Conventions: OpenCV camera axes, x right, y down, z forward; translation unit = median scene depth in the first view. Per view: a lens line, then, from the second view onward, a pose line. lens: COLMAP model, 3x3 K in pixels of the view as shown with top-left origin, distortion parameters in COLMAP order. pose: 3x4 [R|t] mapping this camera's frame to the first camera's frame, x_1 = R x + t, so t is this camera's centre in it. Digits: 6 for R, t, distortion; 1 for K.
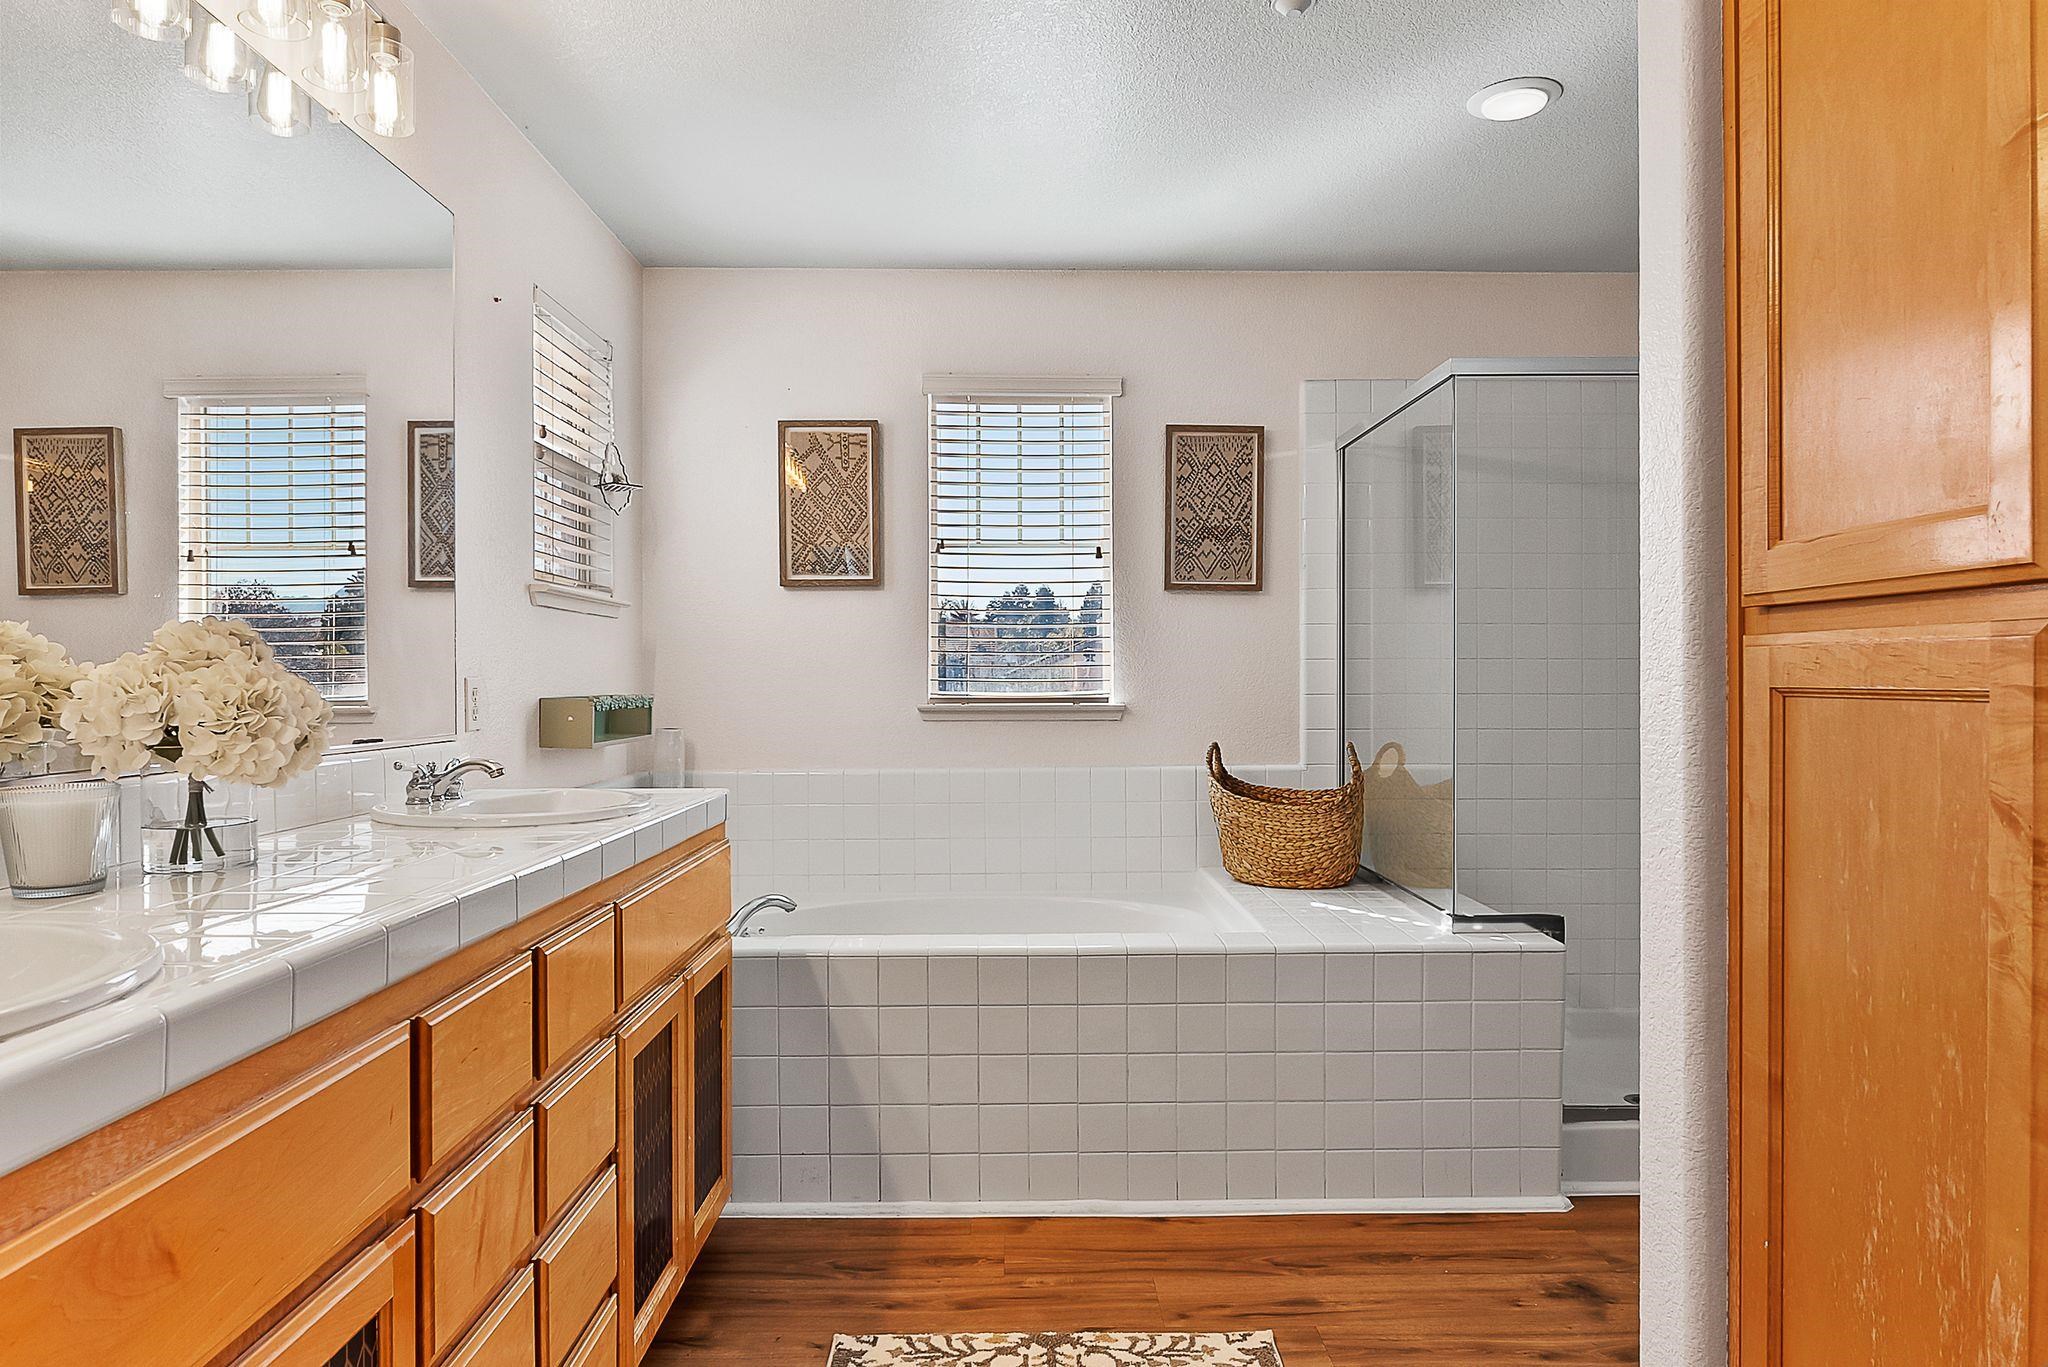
lens RADIAL K [[1128.0, 0, 1022.7], [0, 1128.0, 681.9], [0, 0, 1]] dist [-0.004977, -0.001025]
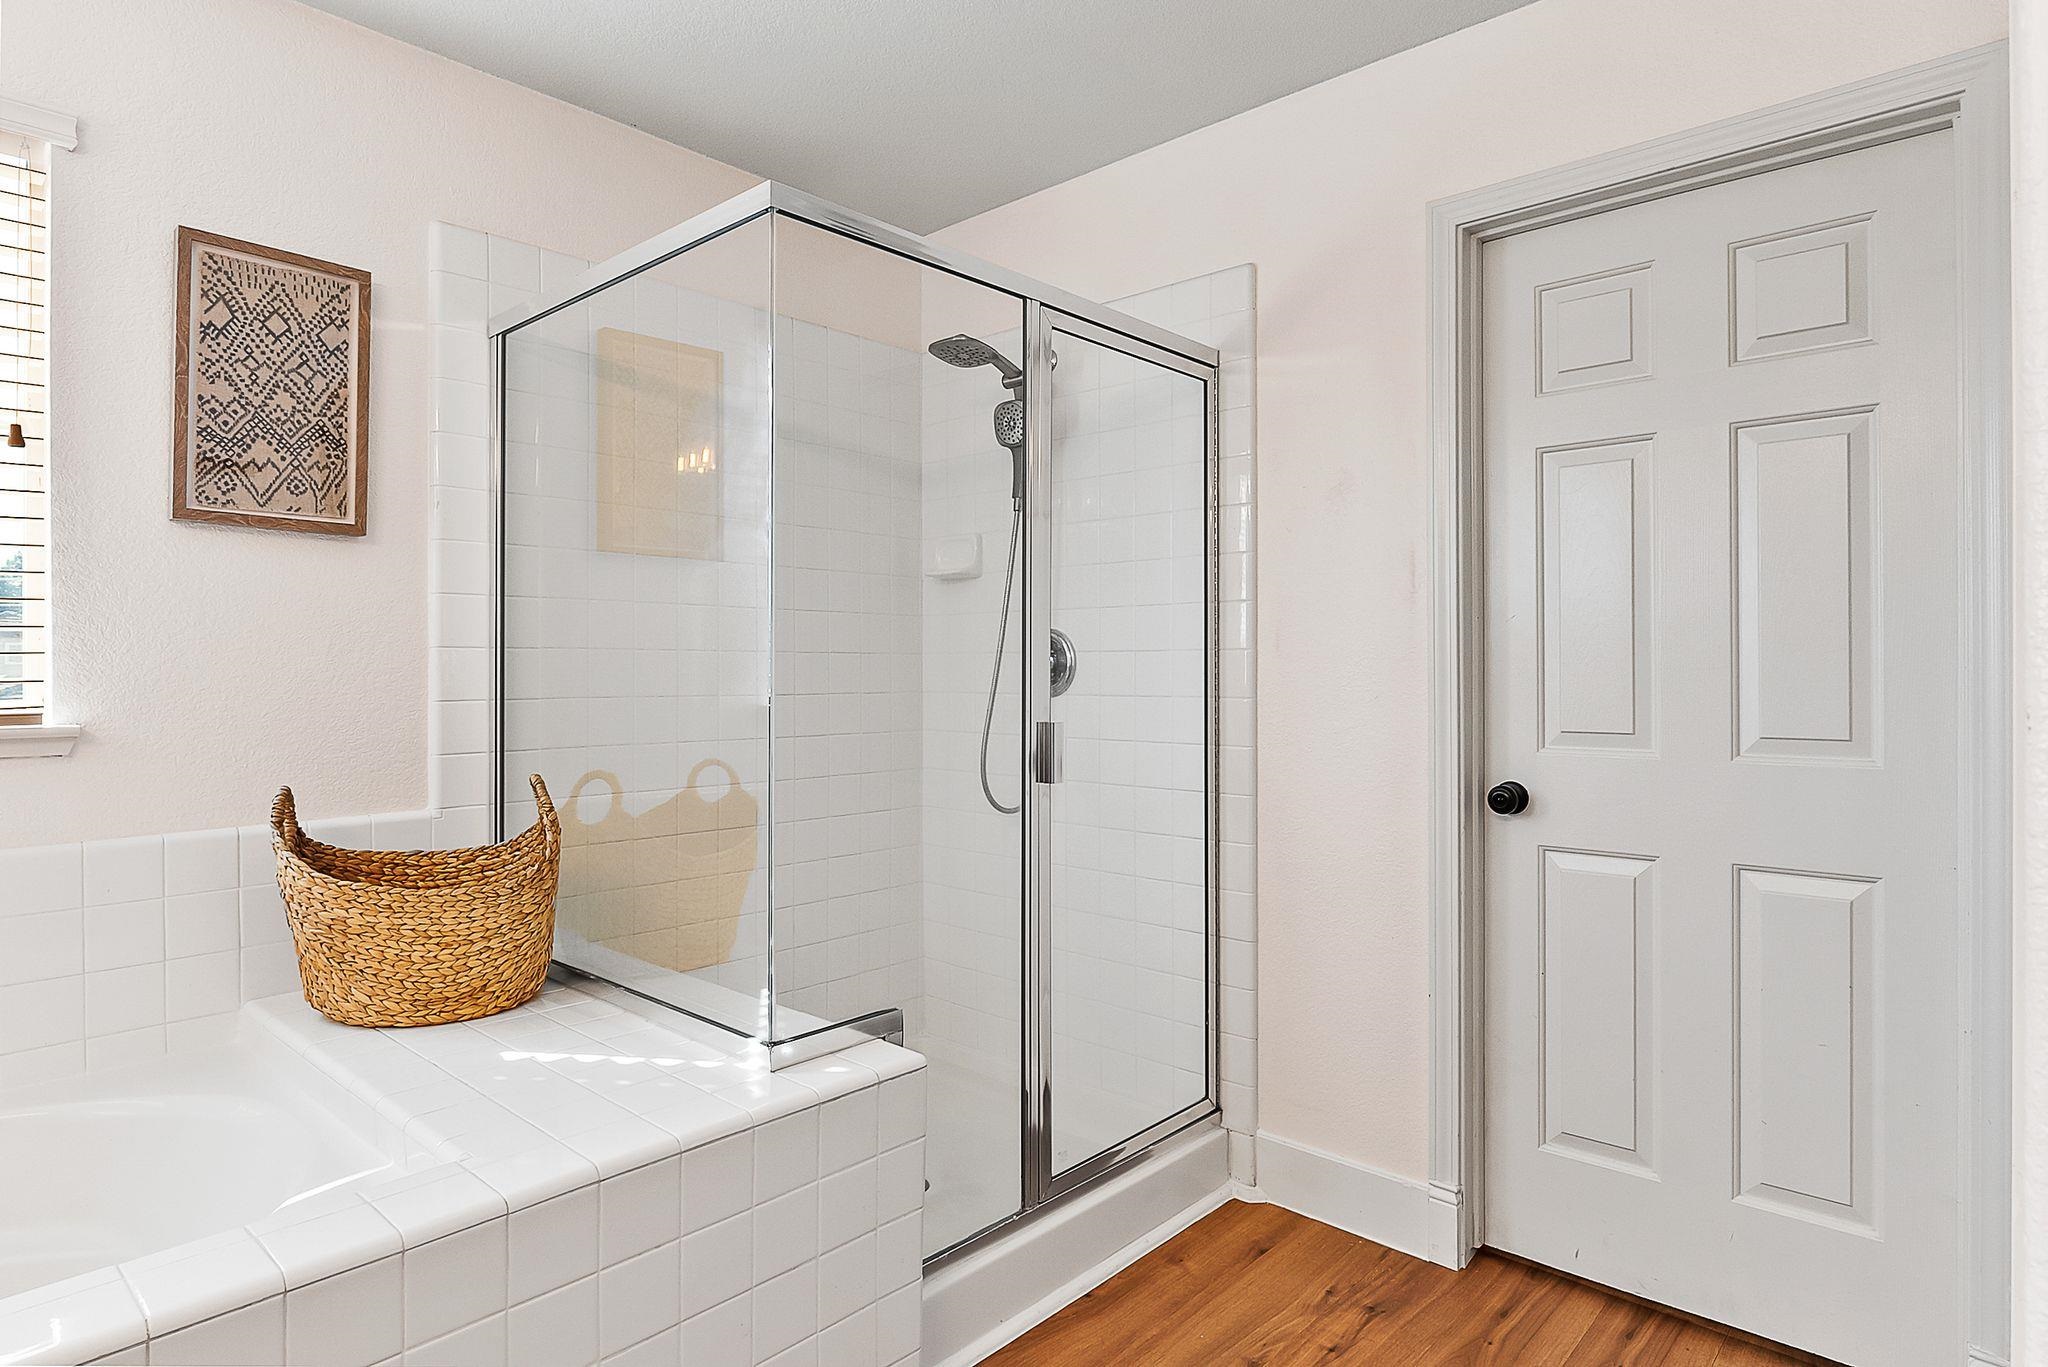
lens RADIAL K [[1128.0, 0, 1023.4], [0, 1128.0, 665.2], [0, 0, 1]] dist [-0.004977, -0.001025]
pose [[0.681913, 0.005119, 0.731415, 0.005818], [0.004231, 0.999931, -0.010943, -0.000920], [-0.731421, 0.010557, 0.681844, 0.311602]]
